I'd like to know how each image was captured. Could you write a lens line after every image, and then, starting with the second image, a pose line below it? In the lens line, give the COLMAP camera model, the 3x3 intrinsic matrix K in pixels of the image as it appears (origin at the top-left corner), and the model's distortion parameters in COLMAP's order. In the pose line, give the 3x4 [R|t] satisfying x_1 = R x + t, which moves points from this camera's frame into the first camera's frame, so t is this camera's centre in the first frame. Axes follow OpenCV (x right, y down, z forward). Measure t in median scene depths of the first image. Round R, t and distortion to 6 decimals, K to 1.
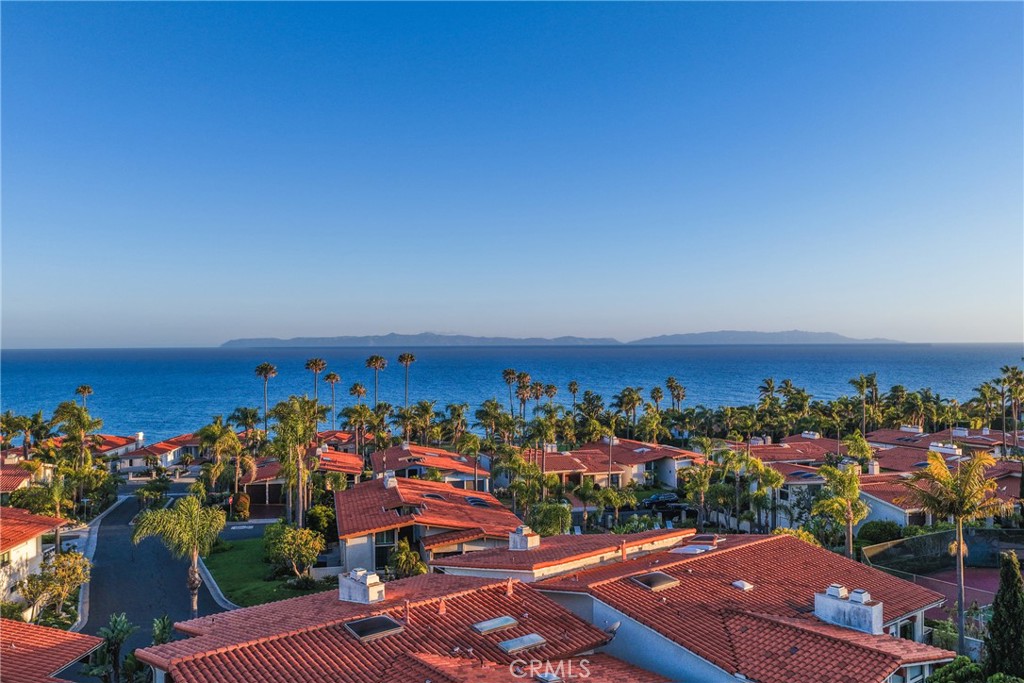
lens RADIAL K [[854.0, 0, 510.5], [0, 854.0, 342.0], [0, 0, 1]] dist [-0.014120, -0.000791]
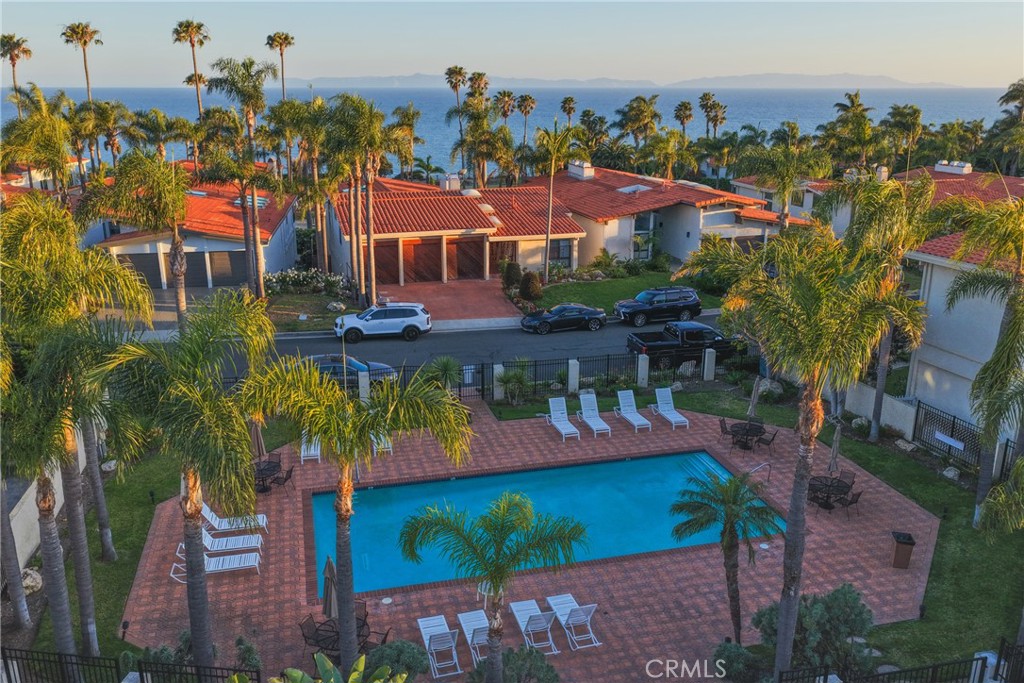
lens RADIAL K [[854.0, 0, 511.3], [0, 854.0, 341.8], [0, 0, 1]] dist [-0.014120, -0.000791]
pose [[0.999370, 0.015572, -0.031887, 0.101273], [-0.005689, 0.957260, 0.289172, 0.070127], [0.035028, -0.288809, 0.956746, 0.506960]]
